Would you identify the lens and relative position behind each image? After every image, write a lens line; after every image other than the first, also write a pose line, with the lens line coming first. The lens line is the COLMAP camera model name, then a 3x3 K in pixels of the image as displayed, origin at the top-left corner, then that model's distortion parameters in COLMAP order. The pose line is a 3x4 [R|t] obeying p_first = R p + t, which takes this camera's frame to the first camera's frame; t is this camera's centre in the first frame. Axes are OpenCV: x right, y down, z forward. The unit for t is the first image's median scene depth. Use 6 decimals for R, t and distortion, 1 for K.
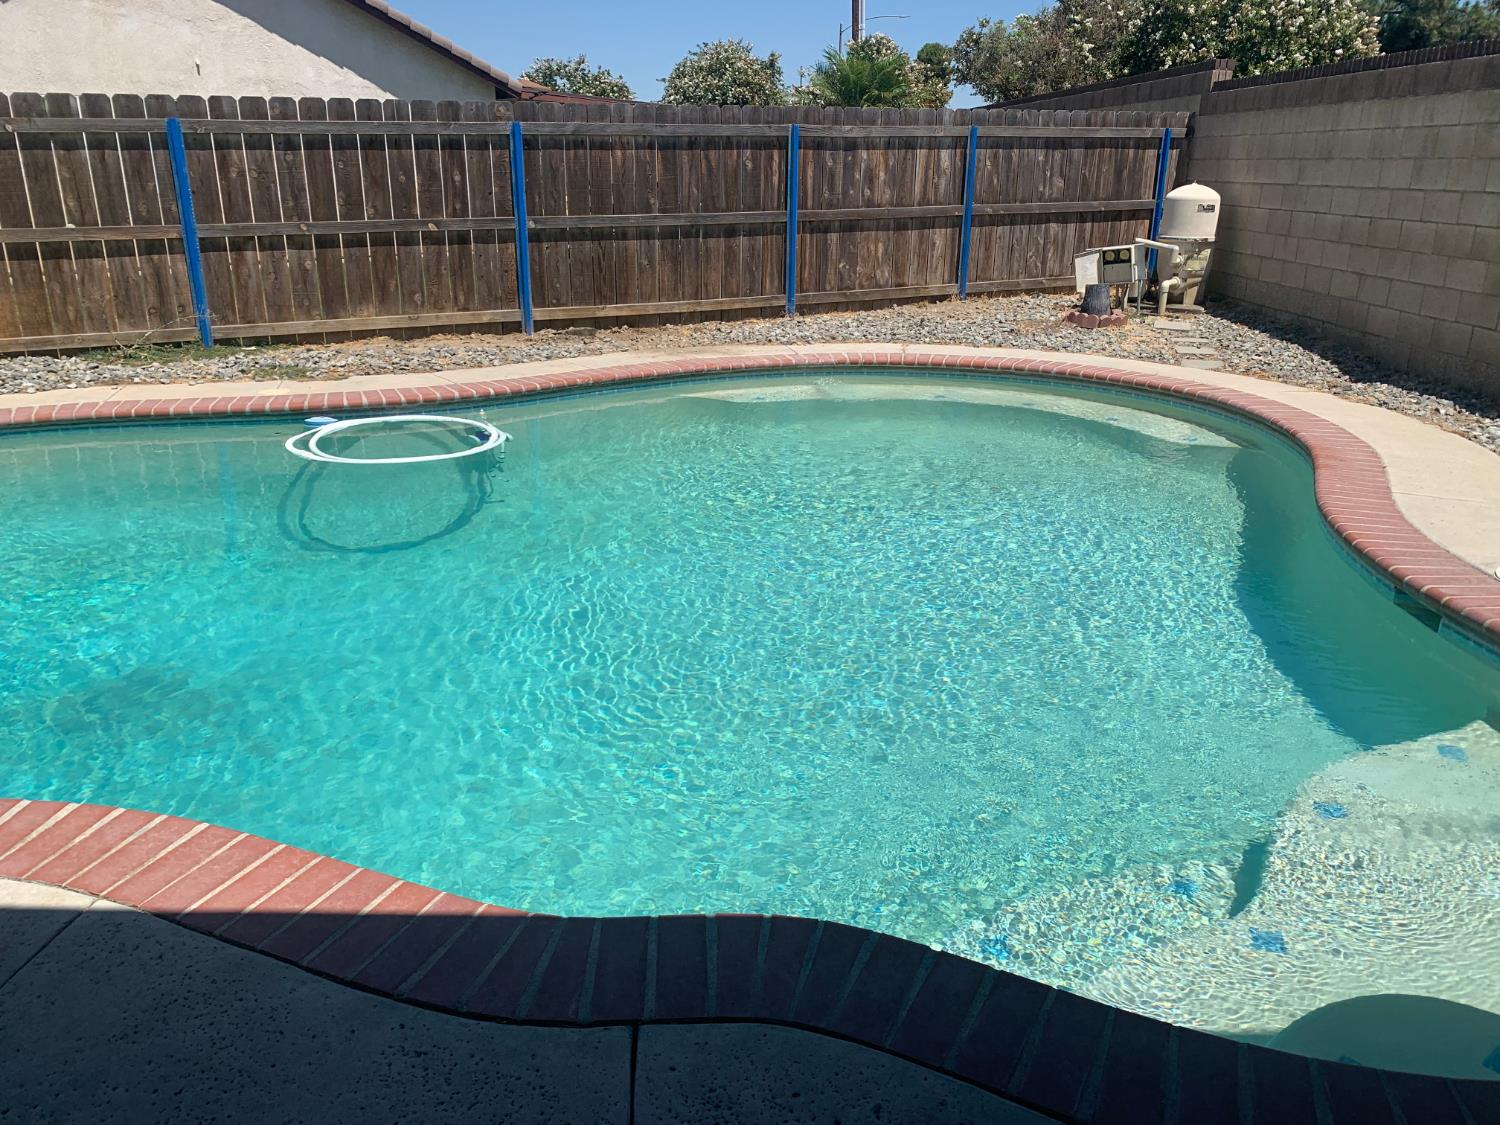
lens RADIAL K [[1152.1, 0, 744.5], [0, 1152.1, 589.7], [0, 0, 1]] dist [-0.002732, 0.002580]
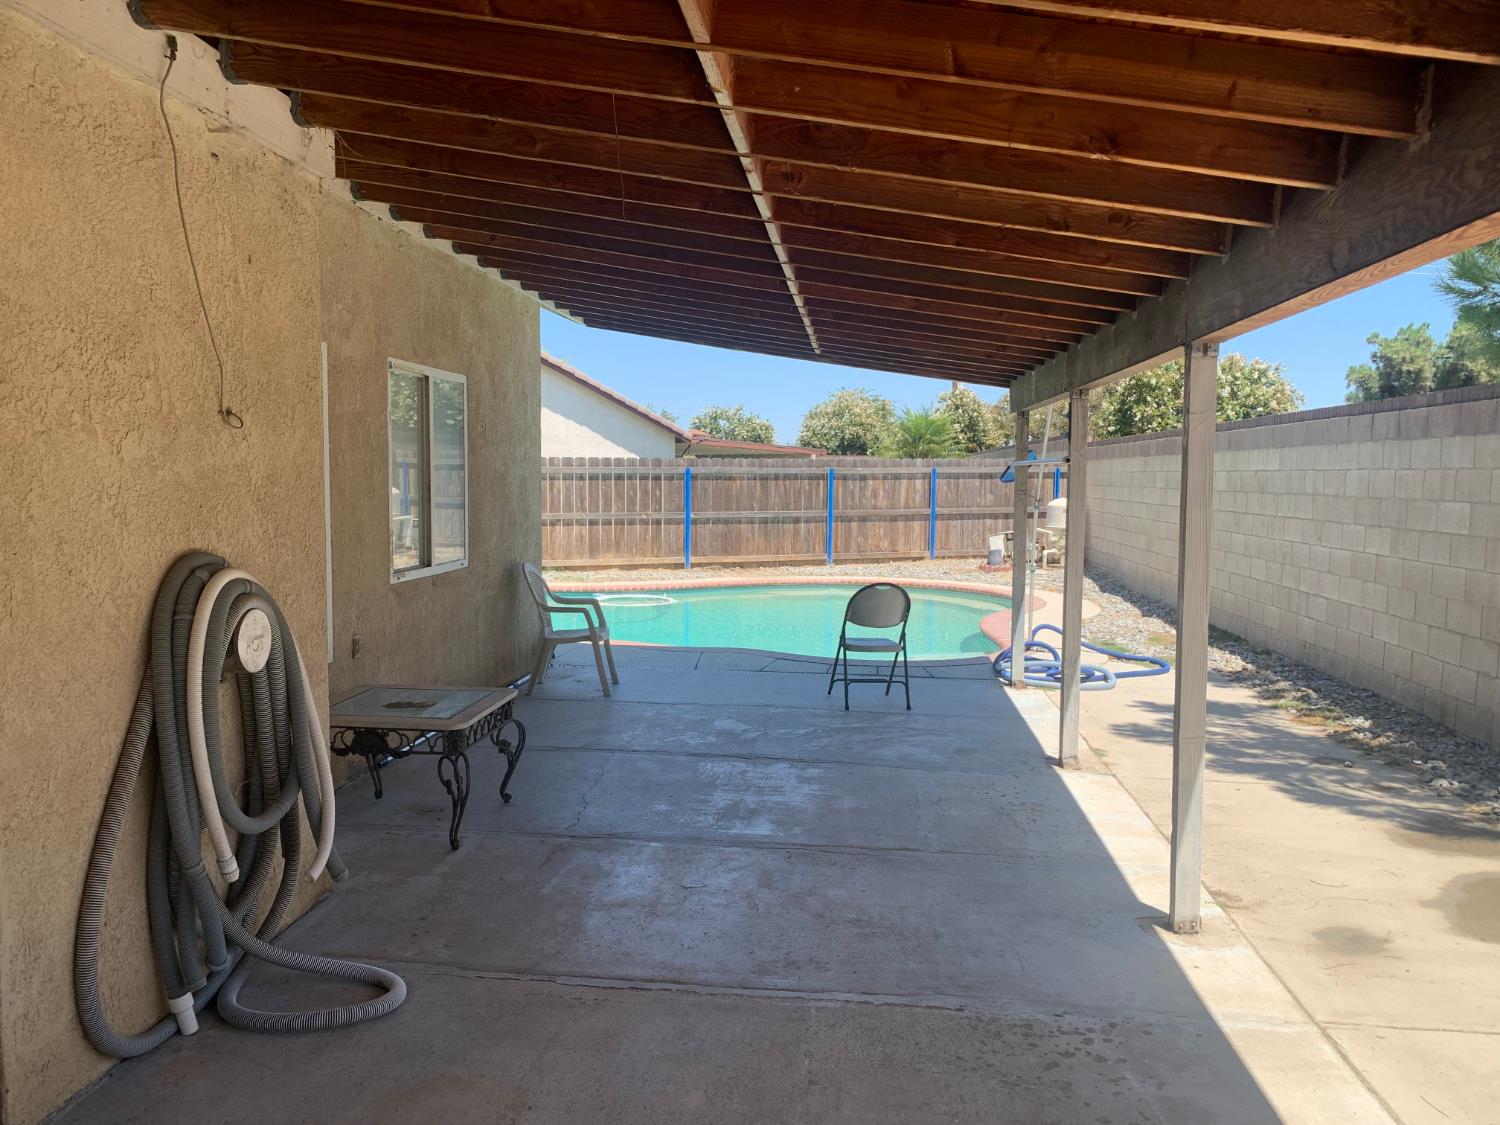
lens RADIAL K [[1147.4, 0, 750.0], [0, 1147.4, 562.5], [0, 0, 1]] dist [-0.004668, -0.003319]
pose [[0.991900, 0.013373, -0.126317, 0.149727], [-0.047667, 0.960954, -0.272573, 0.269670], [0.117739, 0.276386, 0.953807, -0.779832]]
